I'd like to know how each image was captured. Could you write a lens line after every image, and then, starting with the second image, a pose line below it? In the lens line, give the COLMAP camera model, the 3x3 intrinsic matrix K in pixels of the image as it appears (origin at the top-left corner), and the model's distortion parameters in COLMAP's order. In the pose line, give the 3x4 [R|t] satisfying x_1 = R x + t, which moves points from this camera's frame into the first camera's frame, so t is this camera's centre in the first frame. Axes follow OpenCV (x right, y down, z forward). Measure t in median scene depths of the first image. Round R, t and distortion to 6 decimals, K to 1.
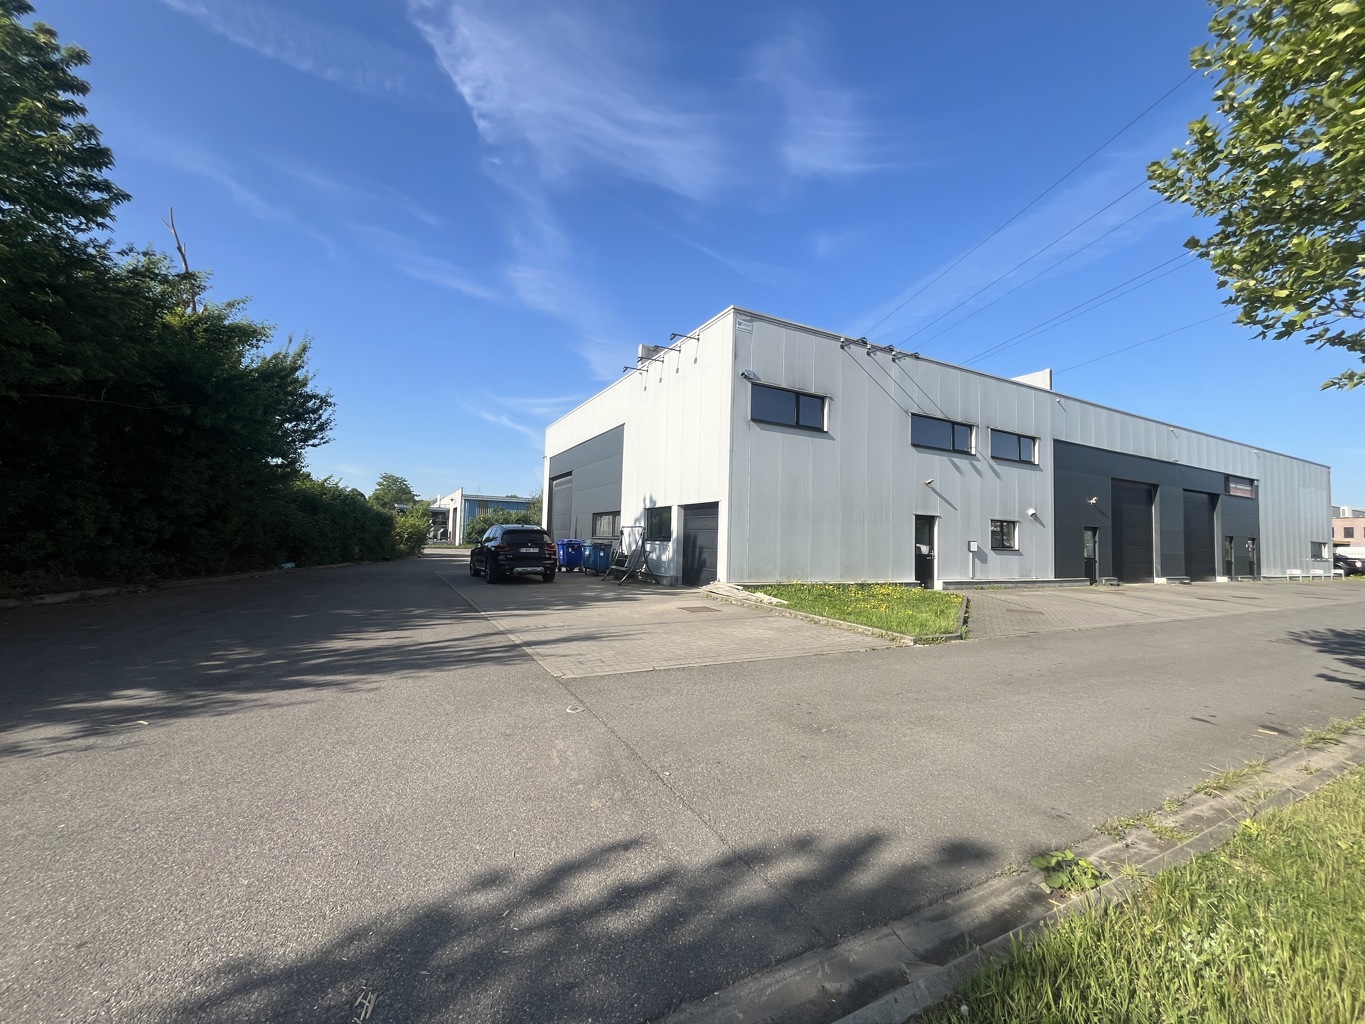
lens RADIAL K [[549.6, 0, 679.8], [0, 549.6, 510.0], [0, 0, 1]] dist [-0.001429, 0.000290]
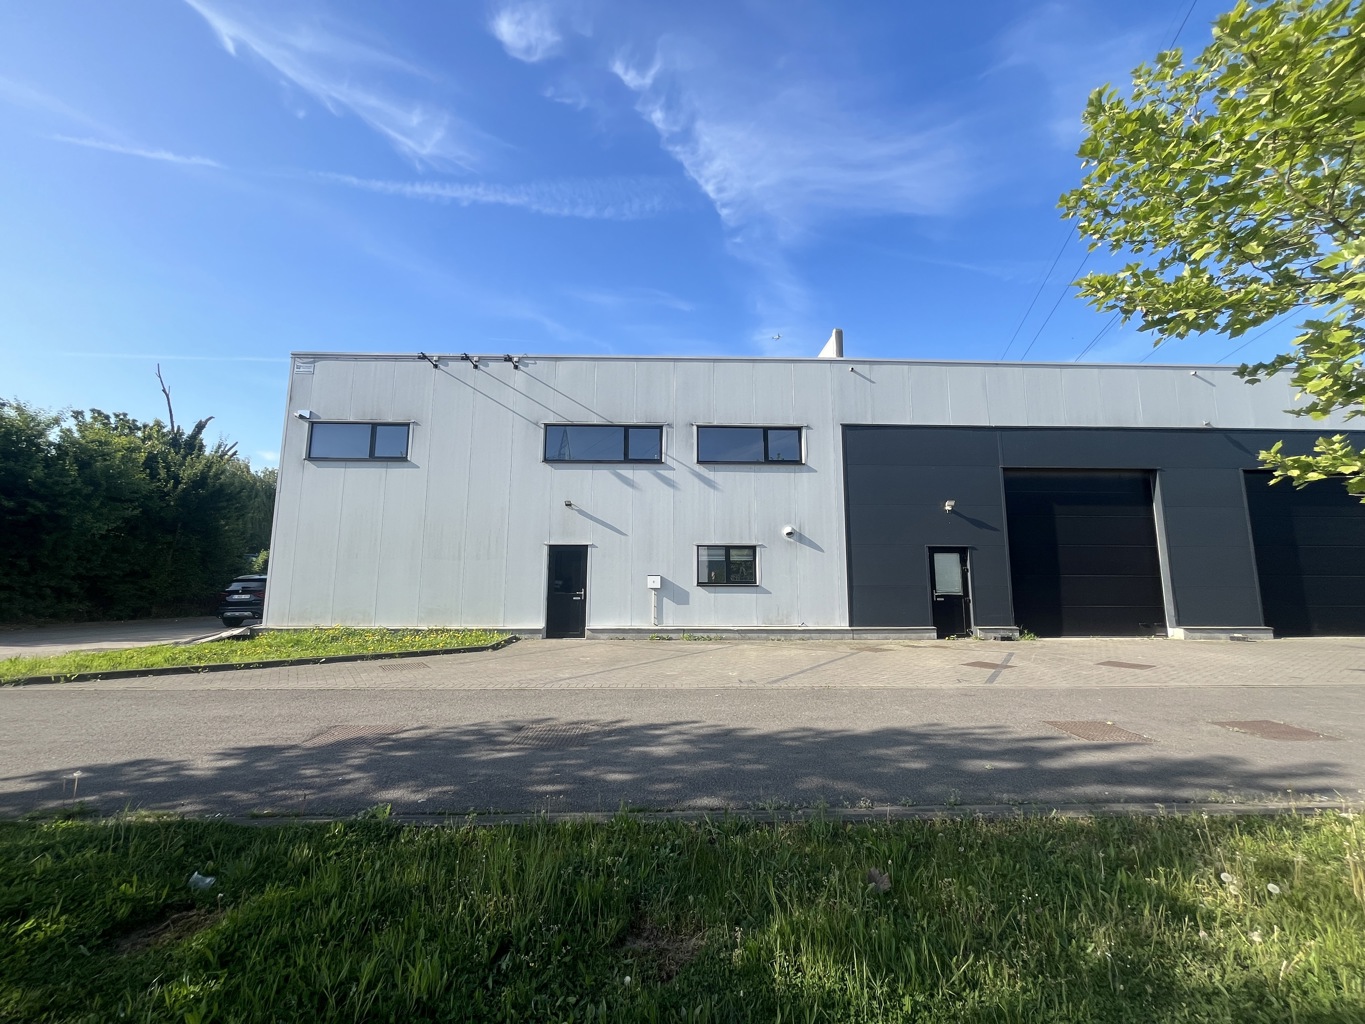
lens RADIAL K [[566.0, 0, 682.5], [0, 566.0, 512.0], [0, 0, 1]] dist [-0.001812, -0.000109]
pose [[0.894015, -0.087067, -0.439496, 0.947135], [0.046454, 0.993663, -0.102355, 0.053826], [0.445623, 0.071091, 0.892394, 0.319905]]
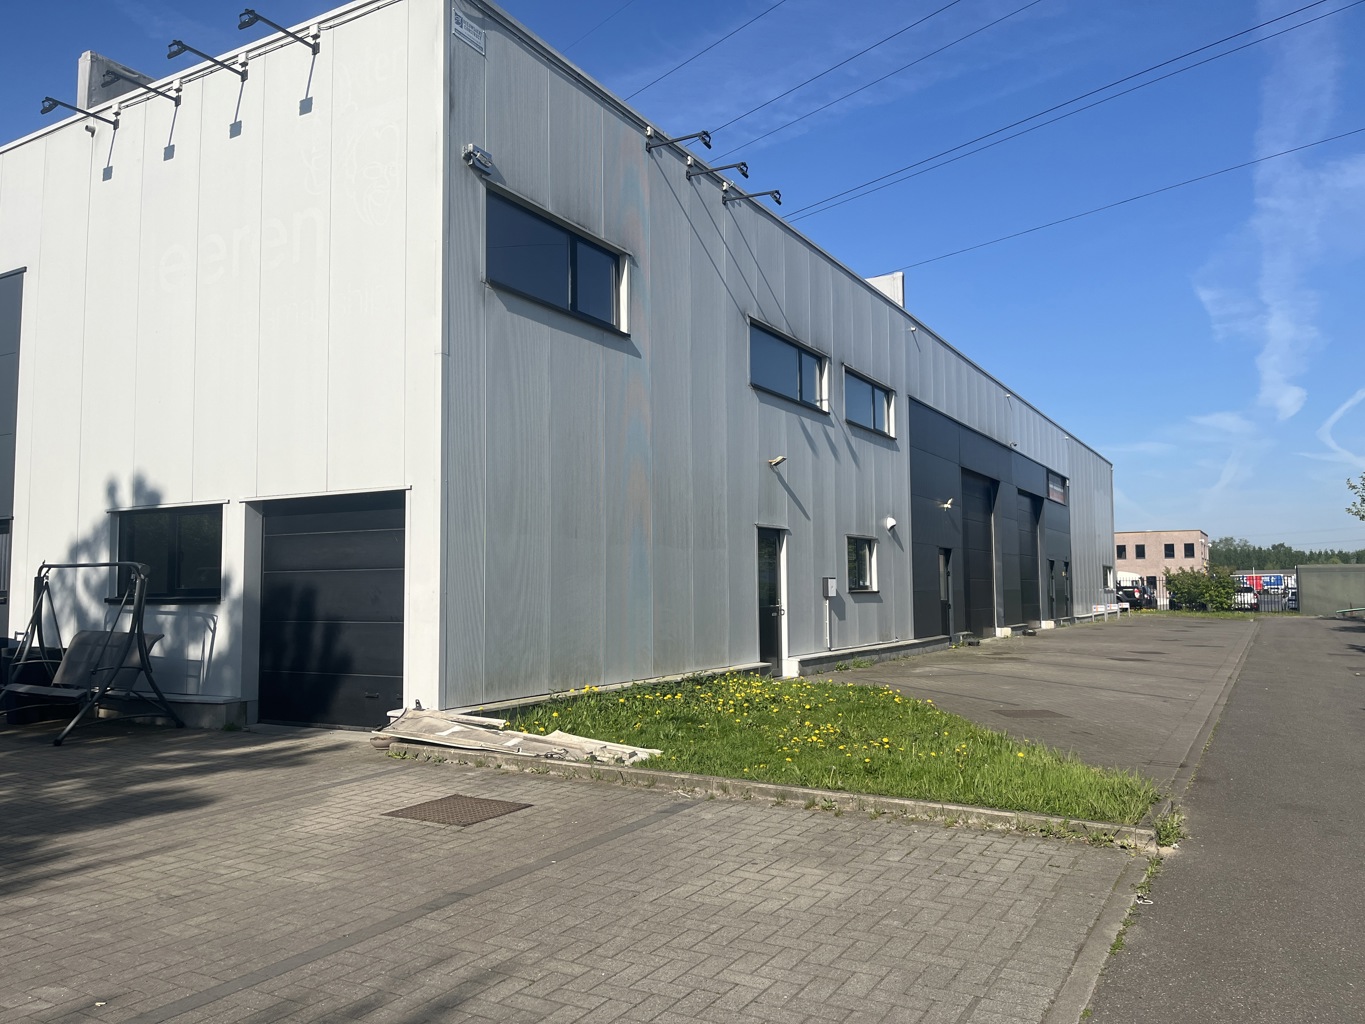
lens RADIAL K [[1040.1, 0, 683.7], [0, 1040.1, 519.0], [0, 0, 1]] dist [0.057456, -0.082628]
pose [[0.843461, 0.000463, 0.537190, -0.118444], [0.004012, 0.999966, -0.007162, 0.007164], [-0.537175, 0.008196, 0.843431, 0.247301]]
